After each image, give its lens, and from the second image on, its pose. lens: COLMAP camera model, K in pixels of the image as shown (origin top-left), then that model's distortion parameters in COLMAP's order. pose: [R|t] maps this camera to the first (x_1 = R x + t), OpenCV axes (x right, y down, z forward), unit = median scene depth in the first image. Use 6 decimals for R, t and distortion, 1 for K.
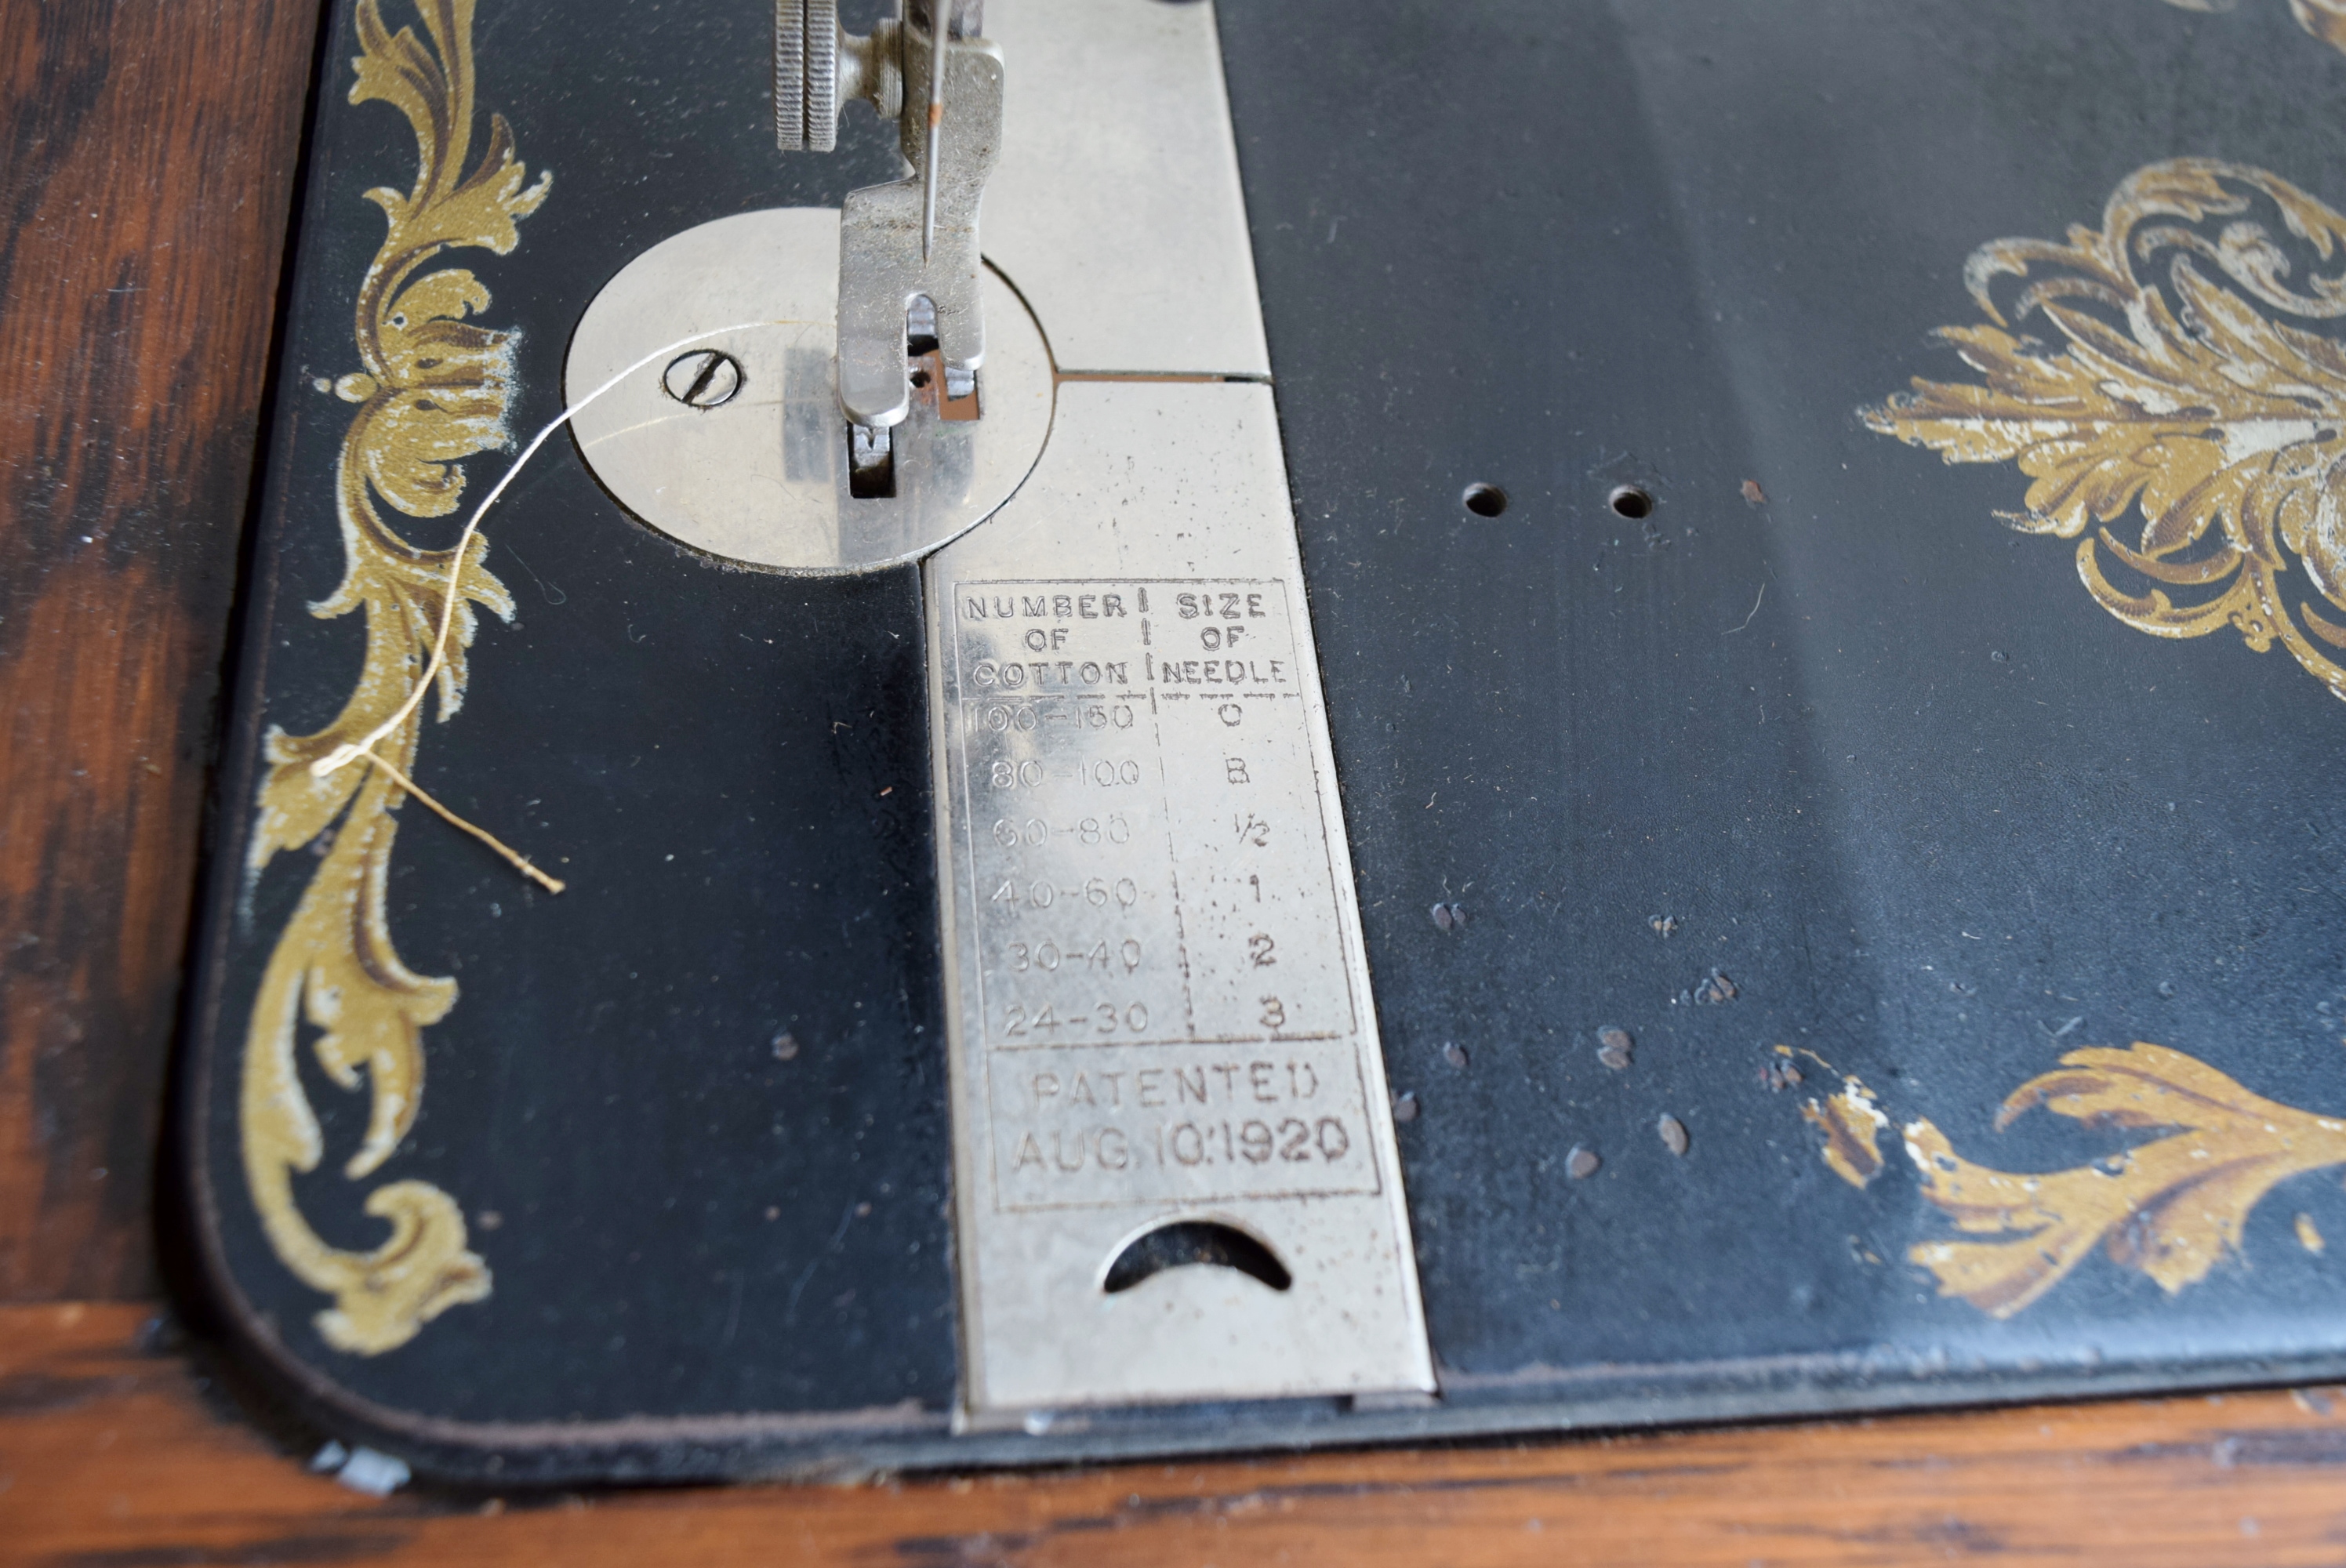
lens RADIAL K [[2392.3, 0, 1173.0], [0, 2392.3, 784.0], [0, 0, 1]] dist [-0.032821, 0.004524]
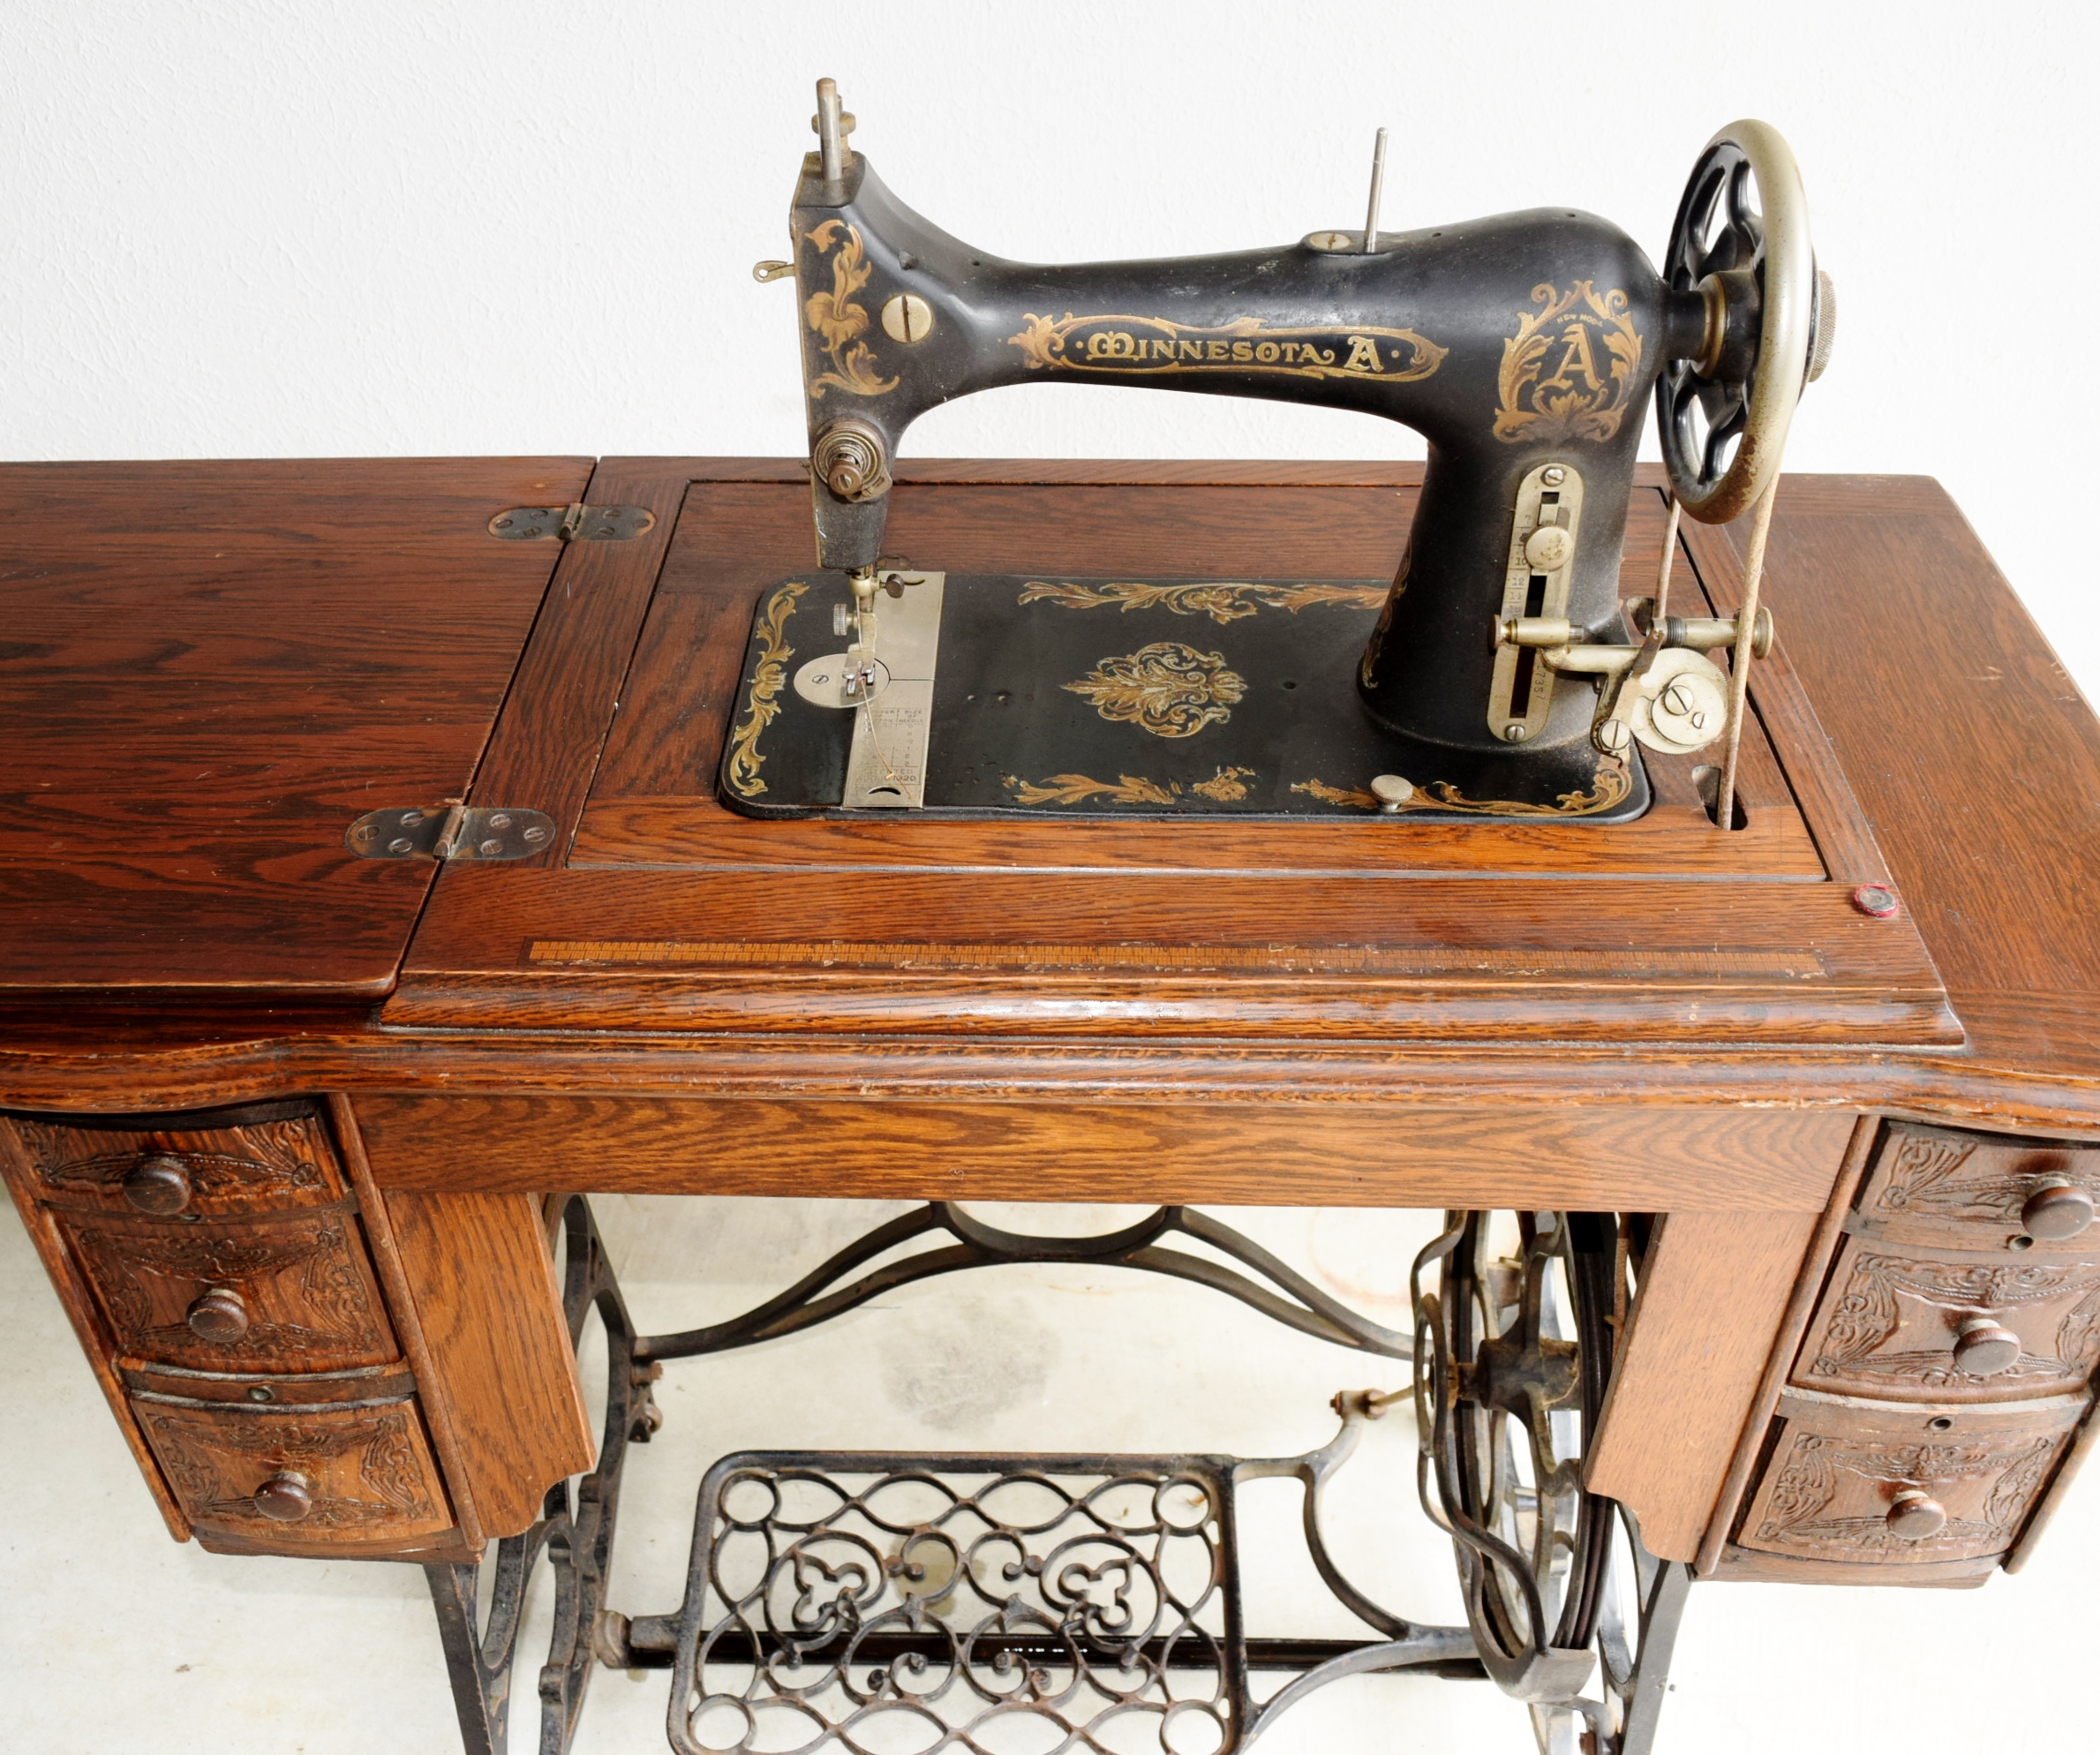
lens RADIAL K [[2081.8, 0, 1032.7], [0, 2081.8, 873.6], [0, 0, 1]] dist [-0.014347, 0.003688]
pose [[0.984770, -0.024857, -0.172077, 1.051220], [-0.030625, 0.949453, -0.312413, 1.672678], [0.171145, 0.312925, 0.934231, -3.085316]]
